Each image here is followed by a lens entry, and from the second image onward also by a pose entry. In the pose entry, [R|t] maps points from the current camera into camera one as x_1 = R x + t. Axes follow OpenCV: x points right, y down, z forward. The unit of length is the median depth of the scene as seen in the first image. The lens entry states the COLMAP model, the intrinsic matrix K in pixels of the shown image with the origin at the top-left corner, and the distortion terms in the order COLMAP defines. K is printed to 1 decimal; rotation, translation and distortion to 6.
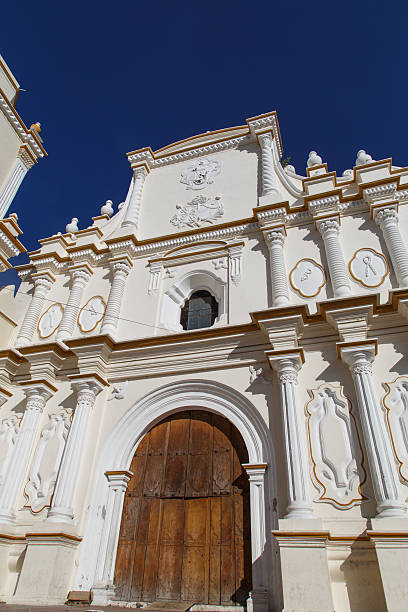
lens RADIAL K [[399.4, 0, 204.0], [0, 399.4, 306.0], [0, 0, 1]] dist [0.000845, -0.000235]
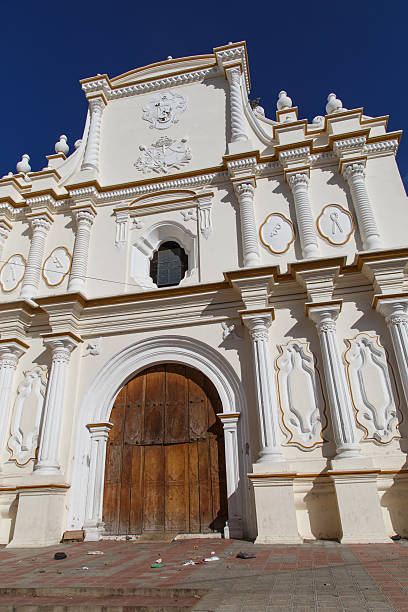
lens RADIAL K [[399.4, 0, 204.0], [0, 399.4, 306.0], [0, 0, 1]] dist [0.000845, -0.000235]
pose [[0.992891, -0.020320, 0.117280, -0.053855], [-0.001836, 0.982588, 0.185789, -0.084902], [-0.119014, -0.184684, 0.975565, -0.007657]]
